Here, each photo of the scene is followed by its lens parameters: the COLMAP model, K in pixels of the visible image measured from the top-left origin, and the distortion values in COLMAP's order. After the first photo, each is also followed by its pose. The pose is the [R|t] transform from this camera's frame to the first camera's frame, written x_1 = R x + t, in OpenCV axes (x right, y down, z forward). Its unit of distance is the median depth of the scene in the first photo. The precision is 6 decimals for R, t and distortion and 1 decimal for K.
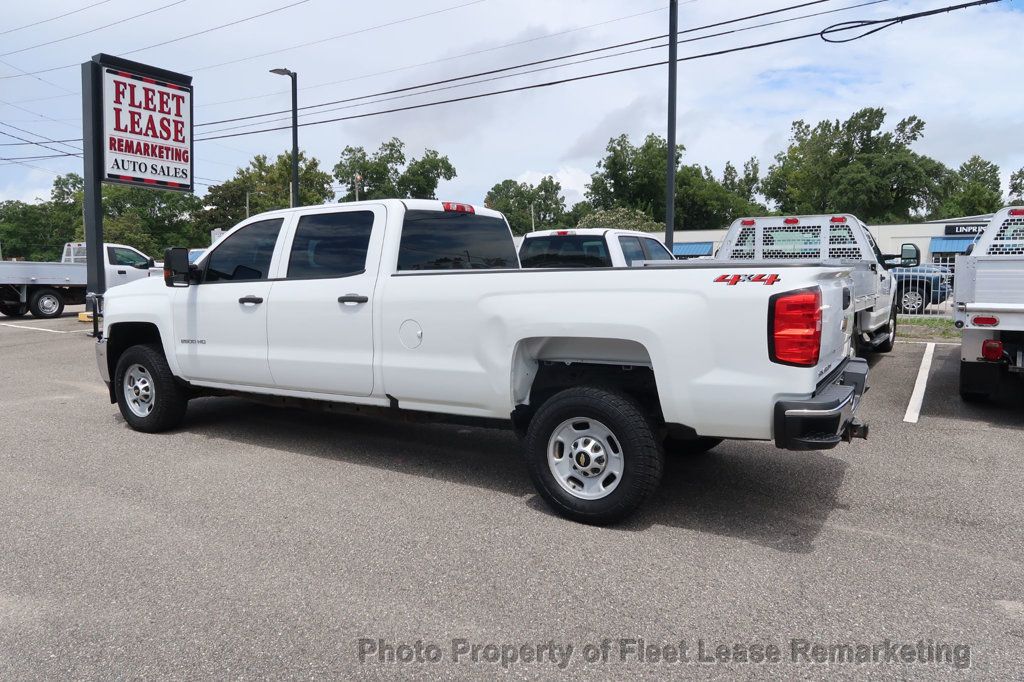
lens RADIAL K [[709.6, 0, 504.1], [0, 709.6, 338.3], [0, 0, 1]] dist [-0.033392, 0.016280]
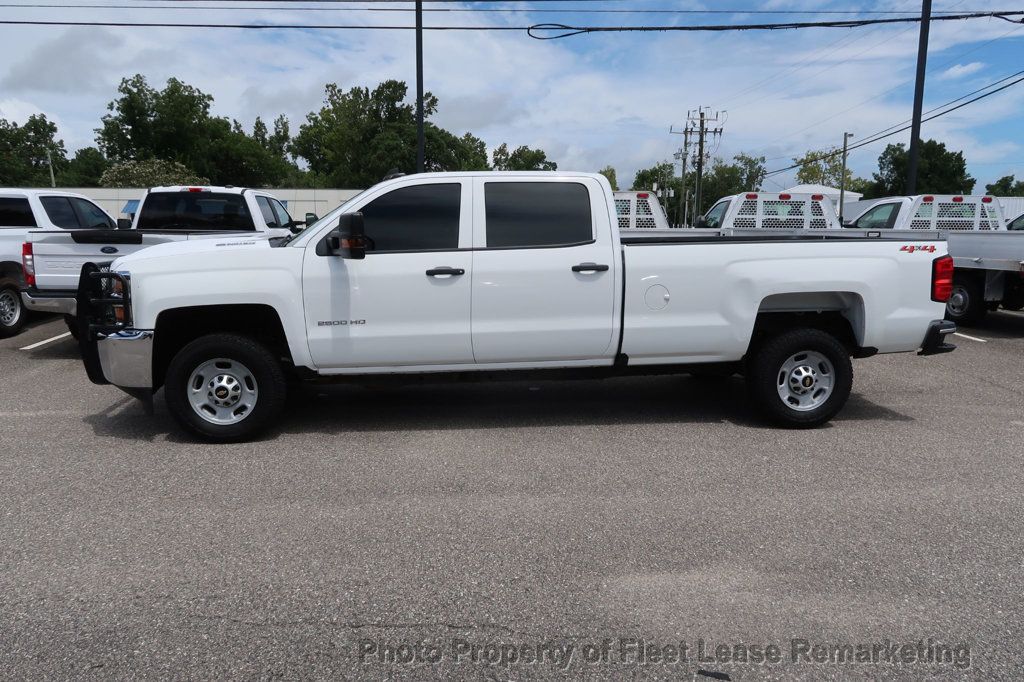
lens RADIAL K [[709.6, 0, 513.6], [0, 709.6, 337.4], [0, 0, 1]] dist [-0.033392, 0.016280]
pose [[0.787475, -0.086031, 0.610313, -0.241455], [0.051435, 0.995929, 0.074022, -0.009118], [-0.614197, -0.026899, 0.788694, 0.058601]]
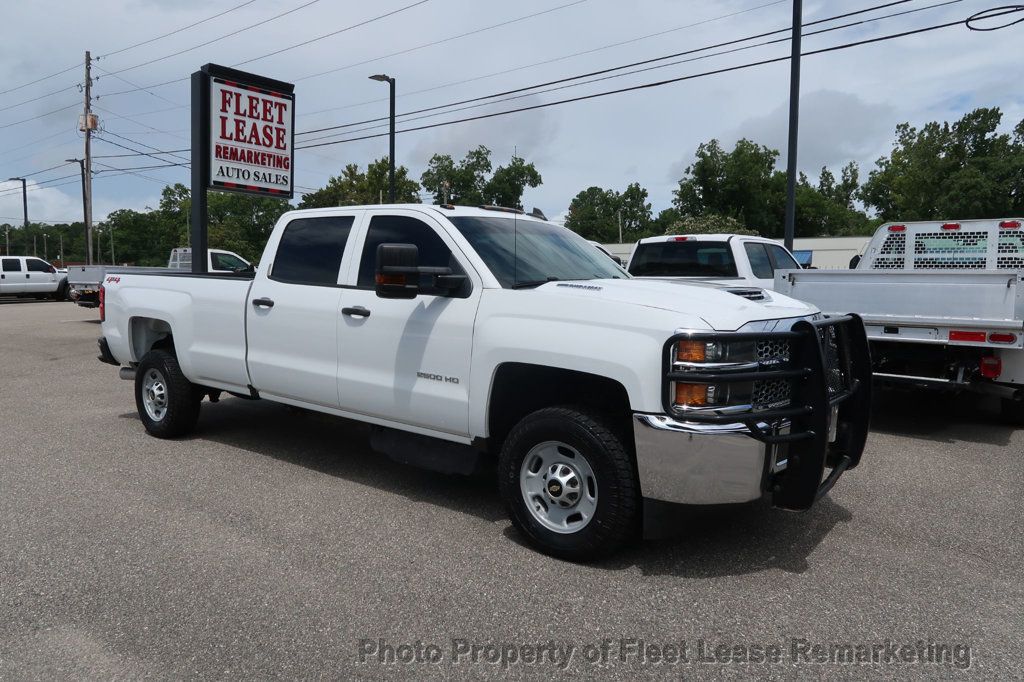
lens RADIAL K [[709.6, 0, 505.6], [0, 709.6, 335.4], [0, 0, 1]] dist [-0.033392, 0.016280]
pose [[0.993536, 0.017210, -0.112208, -0.021984], [-0.018826, 0.999733, -0.013362, -0.003428], [0.111948, 0.015388, 0.993595, 0.031026]]
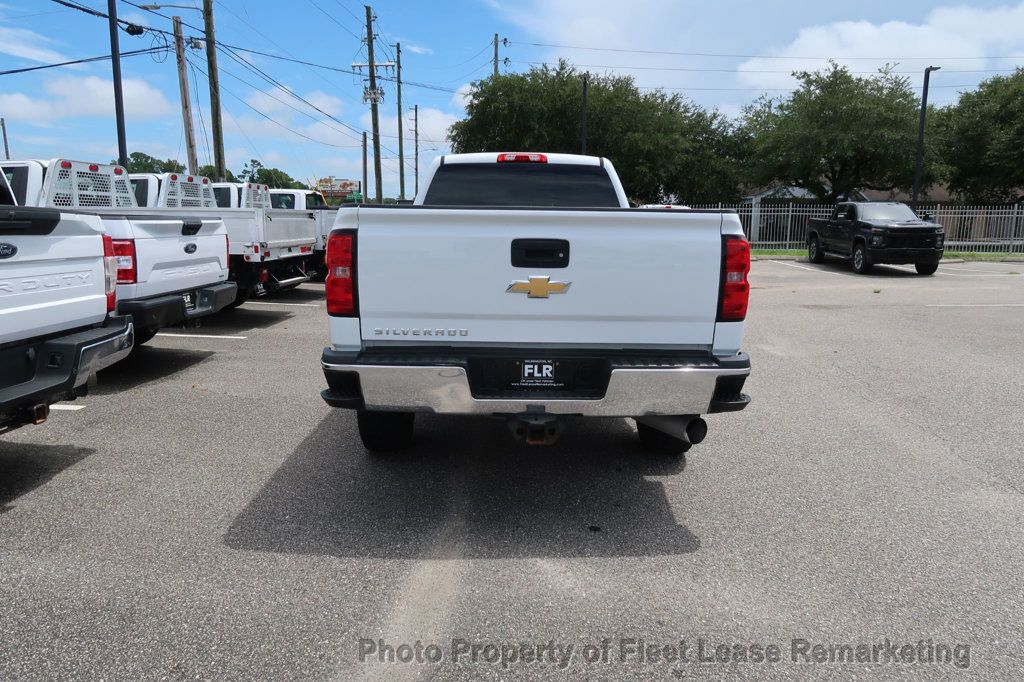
lens RADIAL K [[709.6, 0, 509.7], [0, 709.6, 345.8], [0, 0, 1]] dist [-0.033392, 0.016280]
pose [[-0.527644, -0.151822, 0.835789, -0.383662], [0.074388, 0.971861, 0.223501, -0.047068], [-0.846203, 0.180102, -0.501502, 0.501142]]
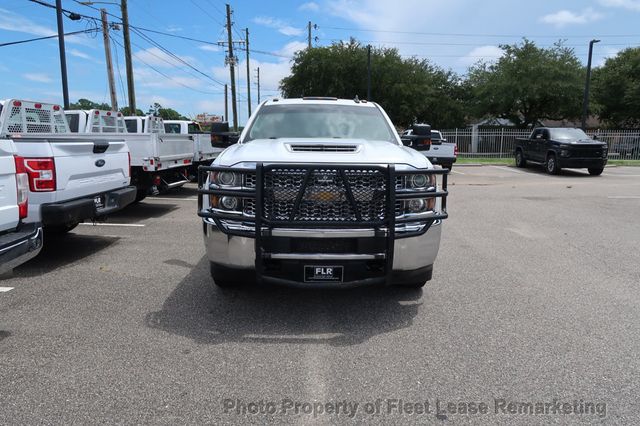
lens RADIAL K [[443.5, 0, 318.8], [0, 443.5, 215.9], [0, 0, 1]] dist [-0.033392, 0.016280]
pose [[-0.532315, -0.143909, 0.834225, -0.331157], [0.078396, 0.972830, 0.217843, -0.046005], [-0.842908, 0.181360, -0.506571, 0.484214]]
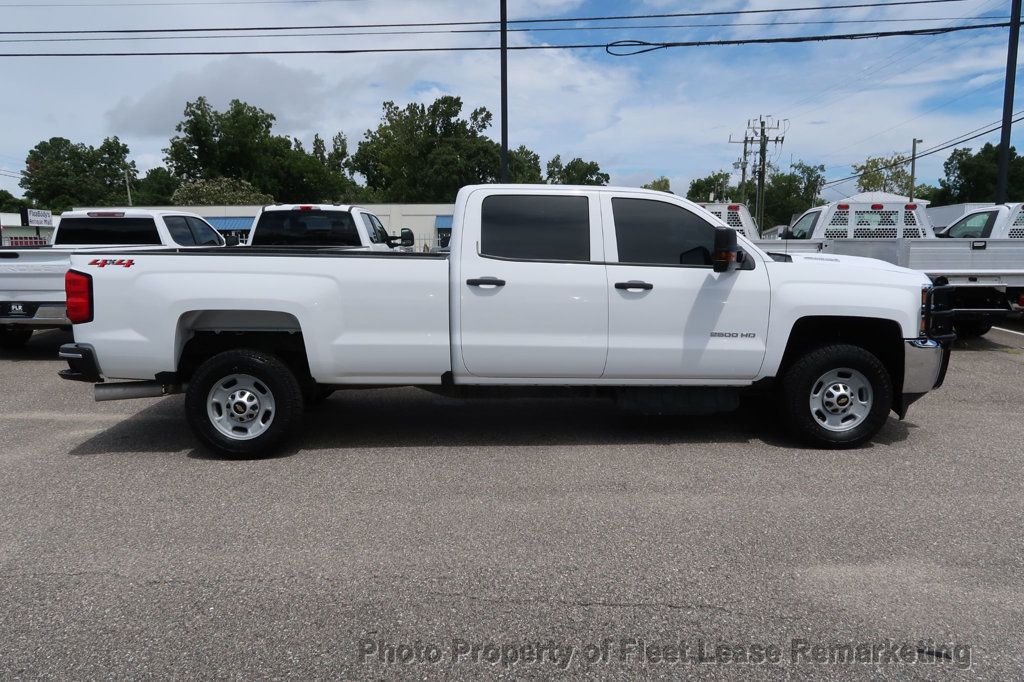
lens RADIAL K [[709.6, 0, 509.6], [0, 709.6, 335.6], [0, 0, 1]] dist [-0.033392, 0.016280]
pose [[0.830477, -0.075633, 0.551895, -0.280823], [0.056723, 0.997072, 0.051287, -0.011154], [-0.554158, -0.011288, 0.832335, 0.067320]]
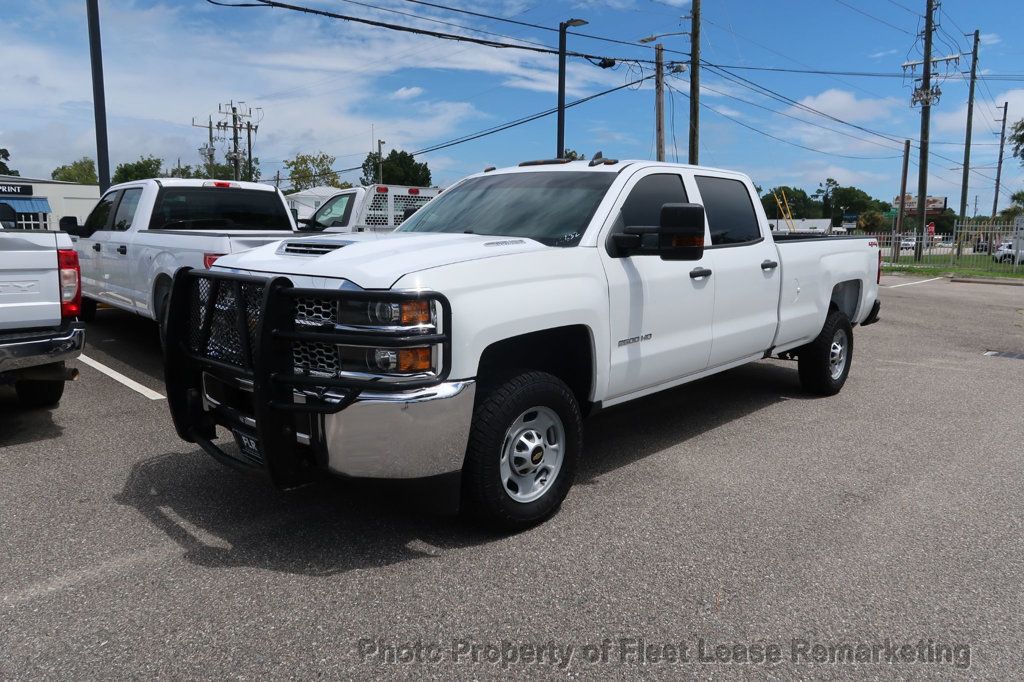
lens RADIAL K [[709.6, 0, 507.9], [0, 709.6, 344.8], [0, 0, 1]] dist [-0.033392, 0.016280]
pose [[0.211793, -0.146727, 0.966238, -0.341393], [0.084377, 0.987720, 0.131494, -0.027735], [-0.973665, 0.053678, 0.221572, 0.291259]]
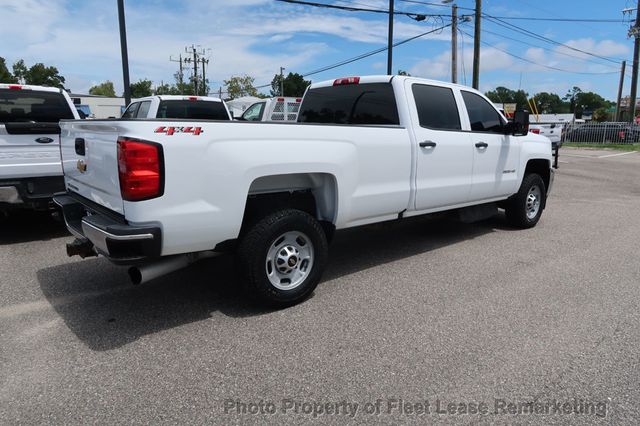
lens RADIAL K [[443.5, 0, 317.4], [0, 443.5, 214.6], [0, 0, 1]] dist [-0.033392, 0.016280]
pose [[0.306902, -0.186406, 0.933308, -0.385596], [0.089167, 0.981951, 0.166801, -0.025410], [-0.947555, 0.032029, 0.317983, 0.269662]]
